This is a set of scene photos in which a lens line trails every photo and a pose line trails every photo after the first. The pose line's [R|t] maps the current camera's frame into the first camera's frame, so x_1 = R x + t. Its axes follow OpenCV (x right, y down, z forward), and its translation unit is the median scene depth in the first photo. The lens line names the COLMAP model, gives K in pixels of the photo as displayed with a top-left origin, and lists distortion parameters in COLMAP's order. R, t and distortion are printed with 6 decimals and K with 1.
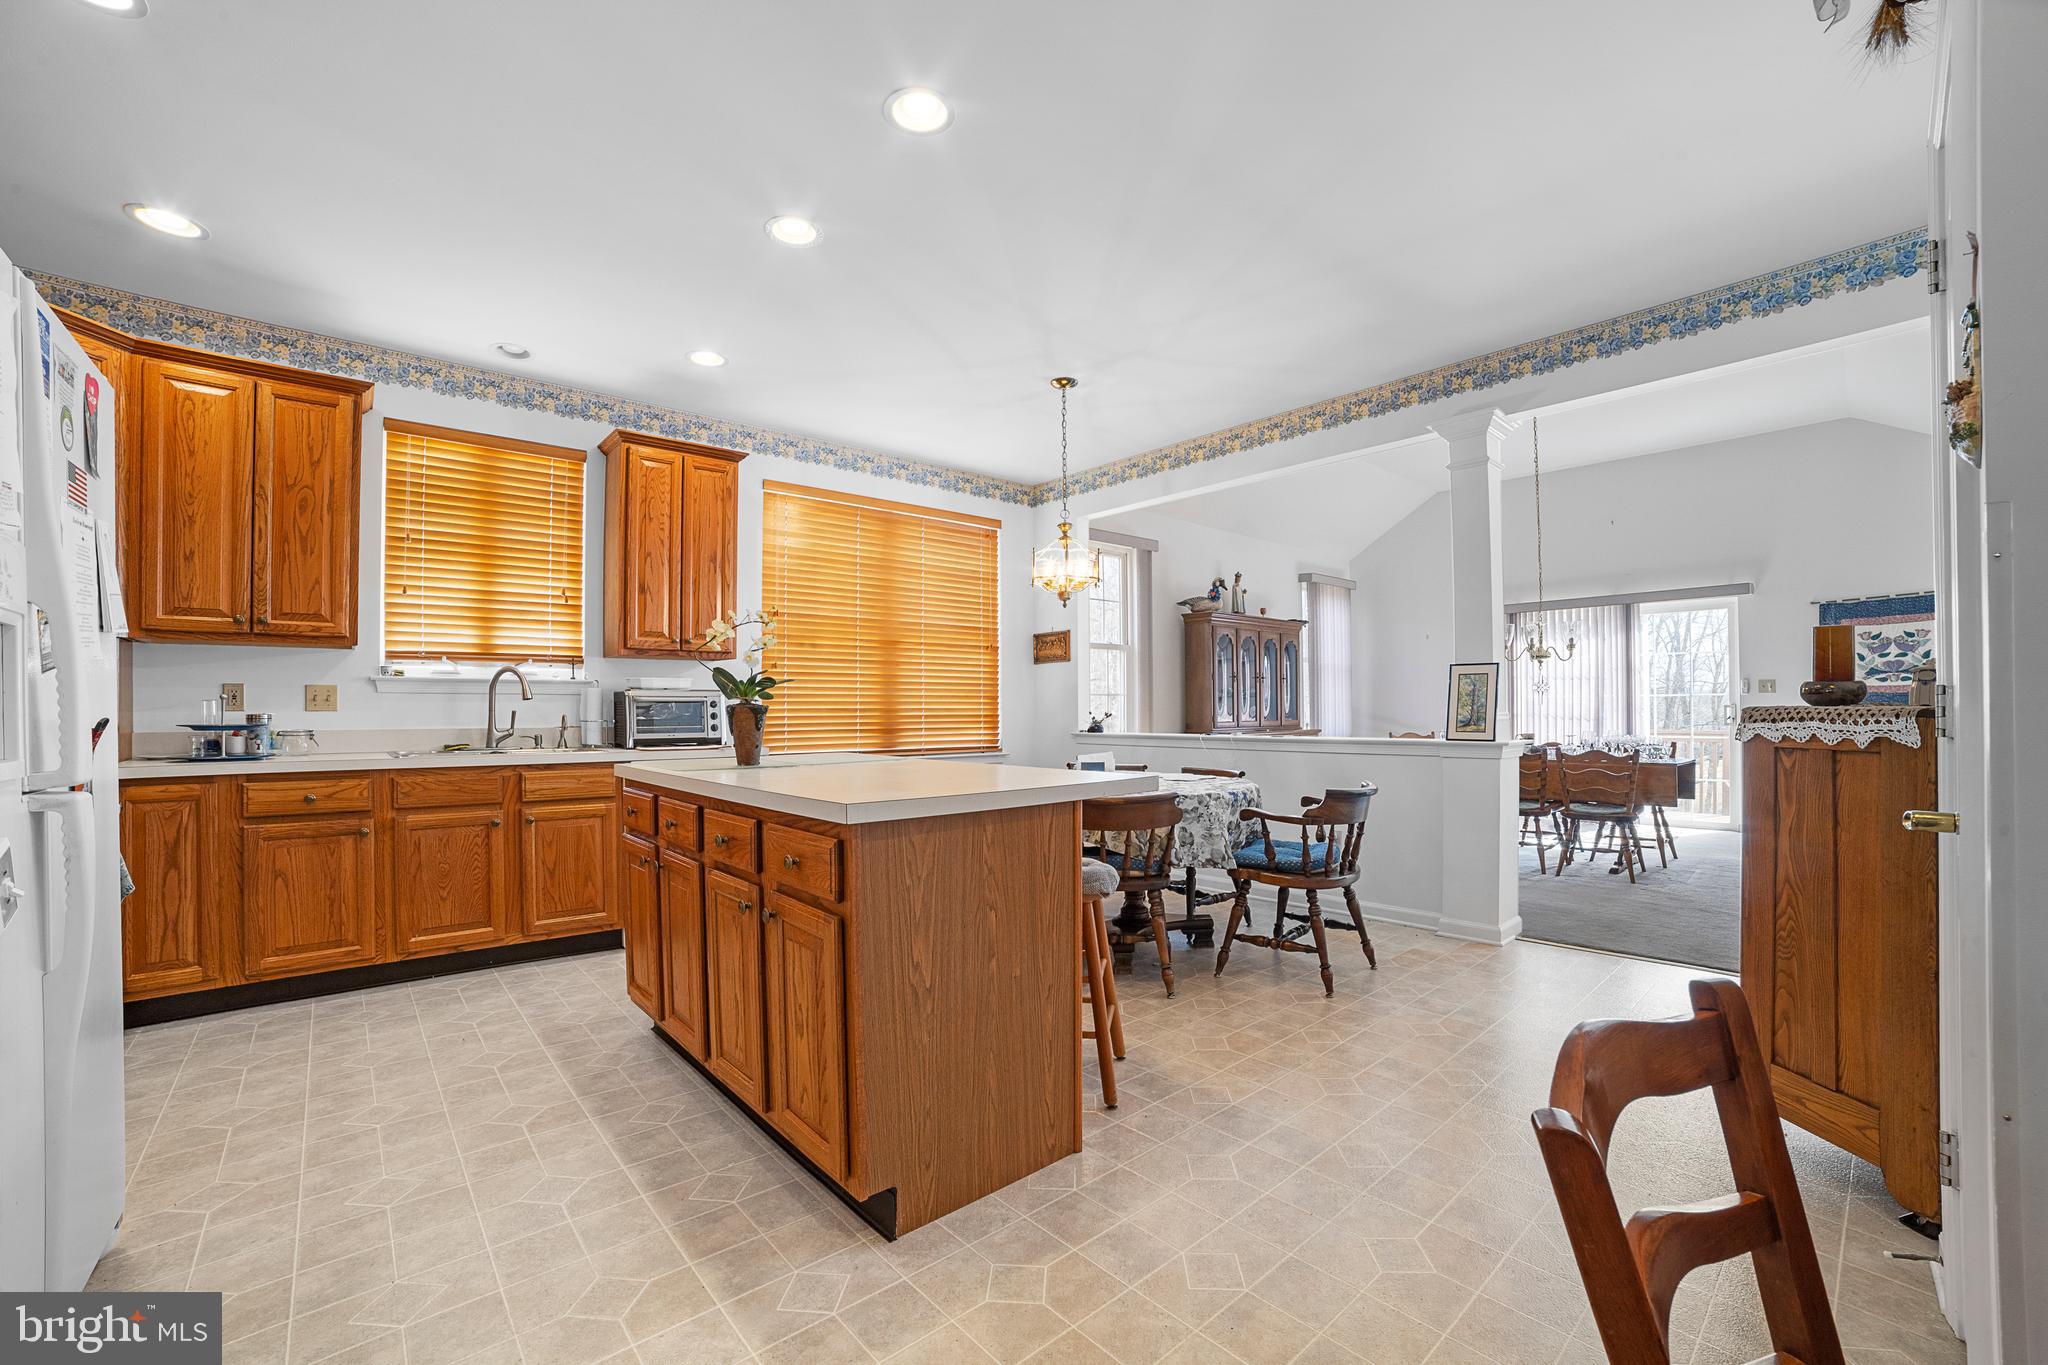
lens RADIAL K [[845.0, 0, 999.1], [0, 845.0, 702.7], [0, 0, 1]] dist [-0.064202, 0.011731]
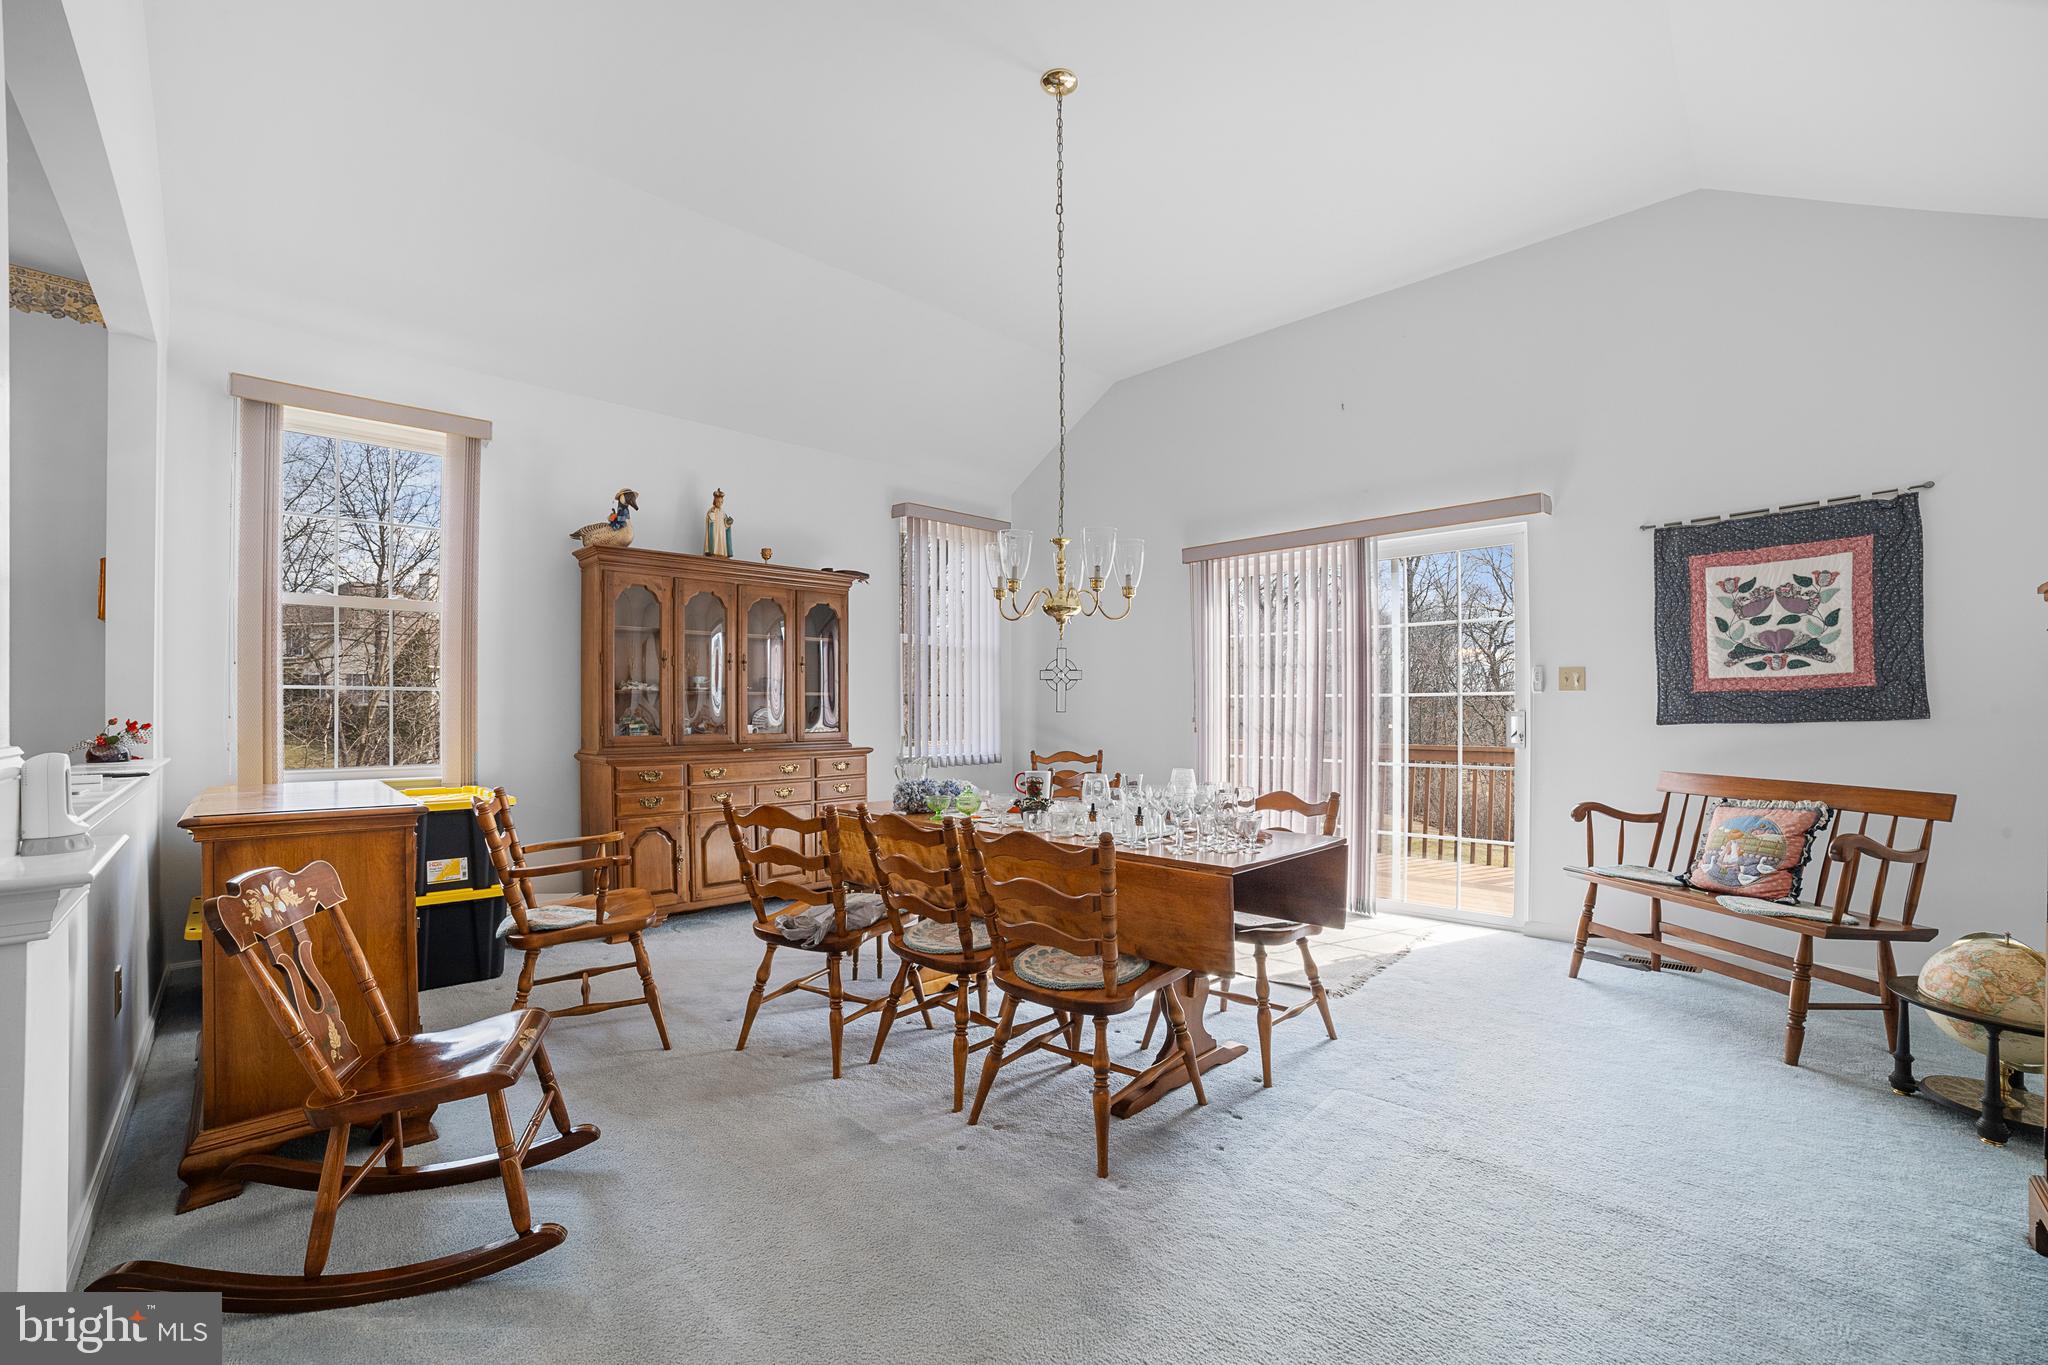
lens RADIAL K [[845.0, 0, 1018.4], [0, 845.0, 712.5], [0, 0, 1]] dist [-0.064202, 0.011731]
pose [[0.996757, -0.001481, 0.080459, 0.560461], [0.000726, 0.999955, 0.009418, -0.002261], [-0.080469, -0.009329, 0.996713, 0.485616]]
